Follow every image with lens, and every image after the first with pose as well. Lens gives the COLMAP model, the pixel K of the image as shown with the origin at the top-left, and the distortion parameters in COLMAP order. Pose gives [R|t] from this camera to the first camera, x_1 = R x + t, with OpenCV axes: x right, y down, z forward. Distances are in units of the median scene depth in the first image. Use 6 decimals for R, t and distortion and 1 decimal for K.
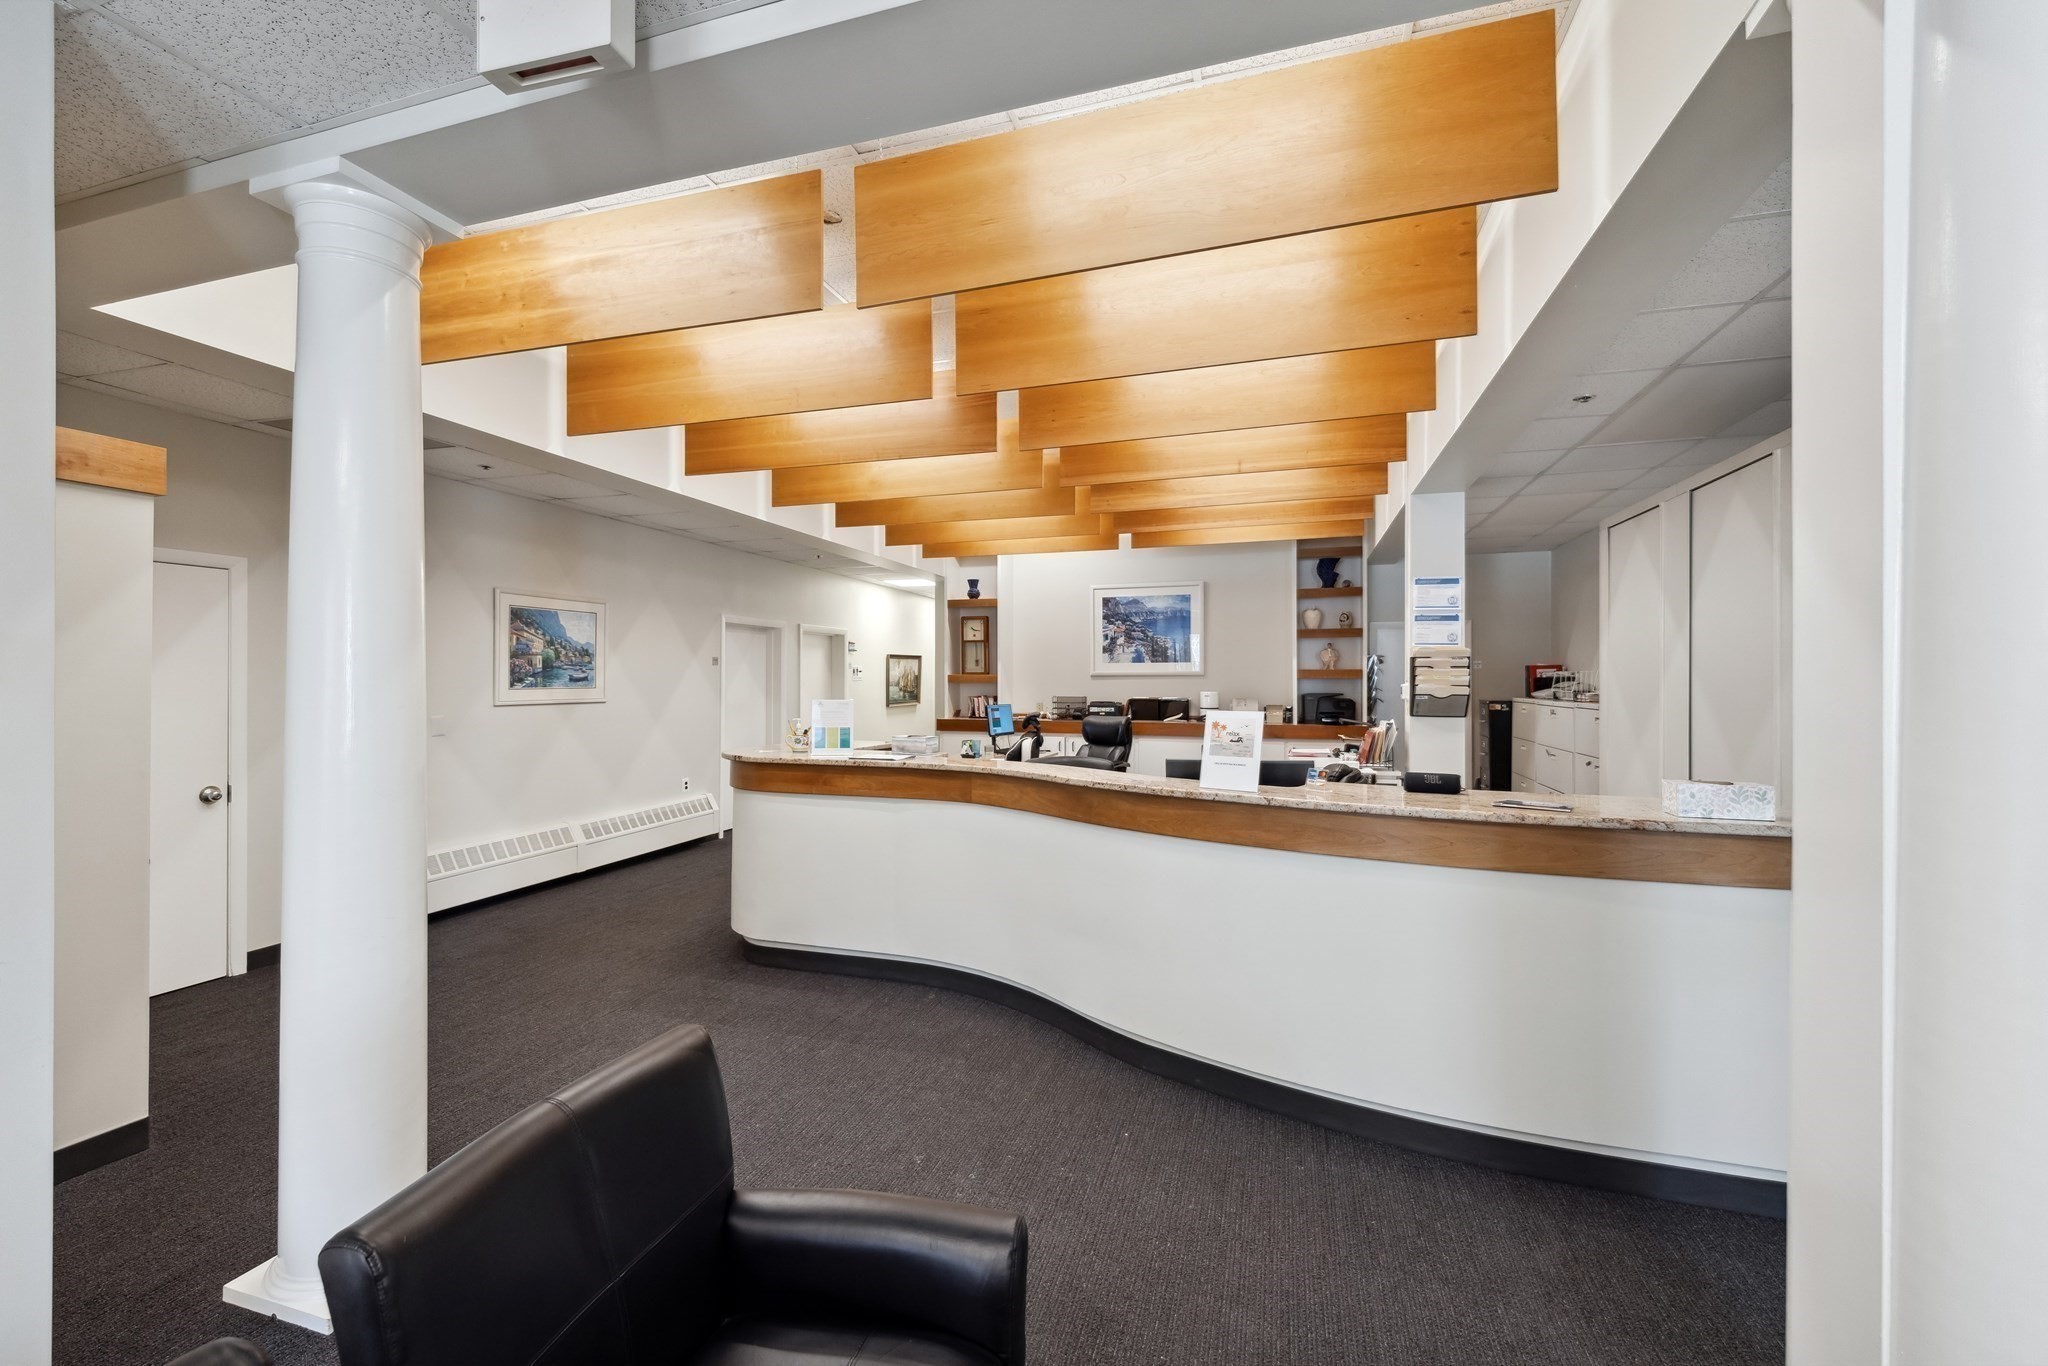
lens RADIAL K [[825.3, 0, 1024.0], [0, 825.3, 683.0], [0, 0, 1]] dist [0.019008, -0.000125]
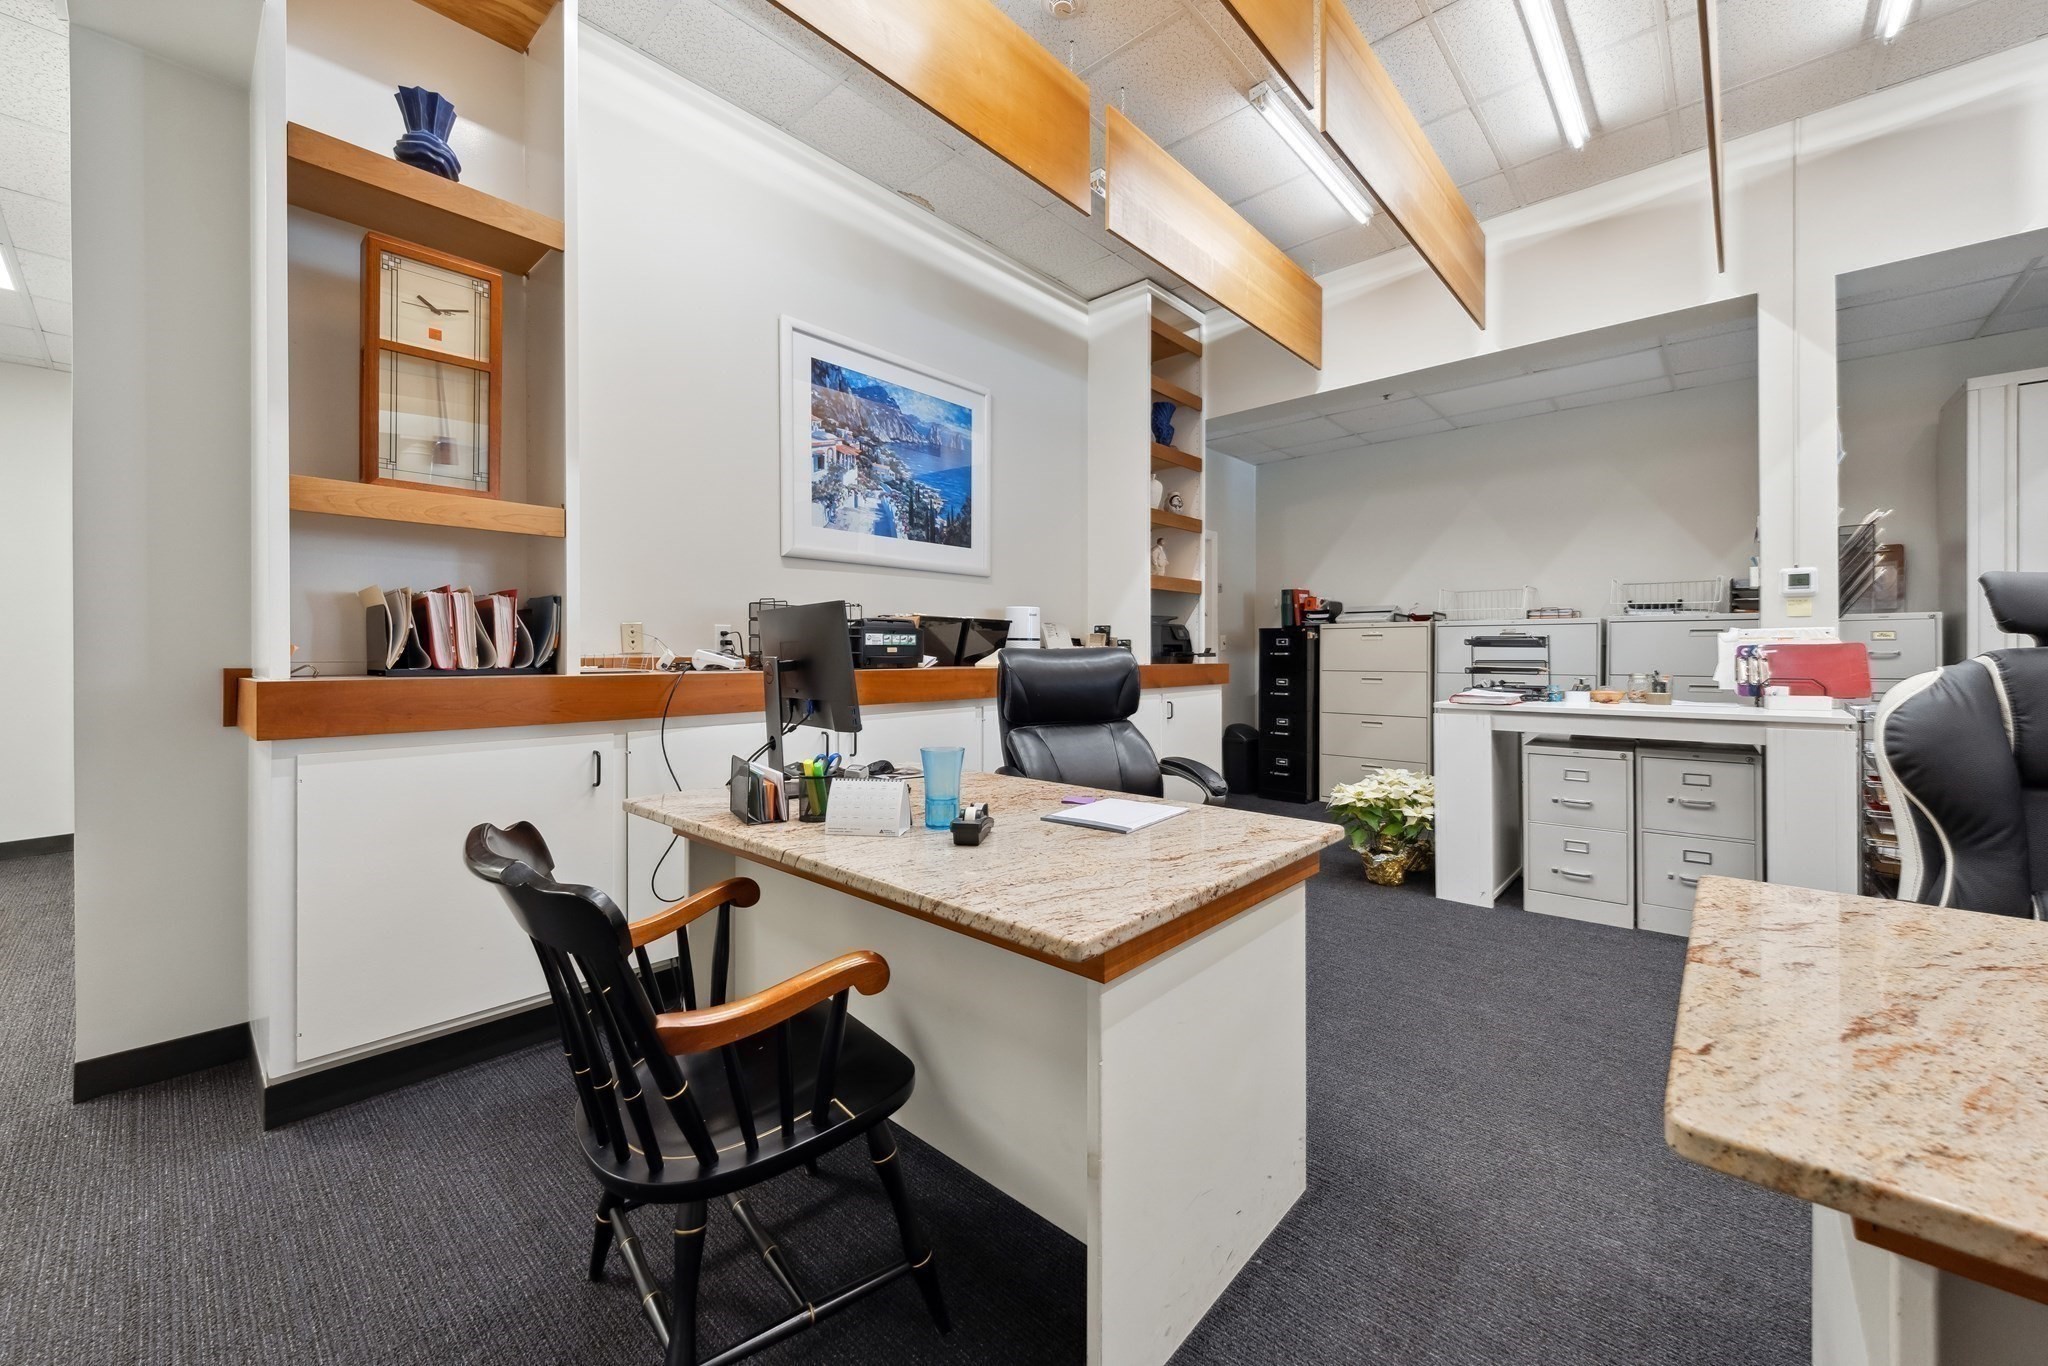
lens RADIAL K [[776.5, 0, 1031.6], [0, 776.5, 655.2], [0, 0, 1]] dist [-0.001929, -0.000092]
pose [[0.410392, -0.002459, 0.911906, -0.220782], [0.003096, 0.999994, 0.001303, 0.041372], [-0.911904, 0.002289, 0.410398, 0.843986]]
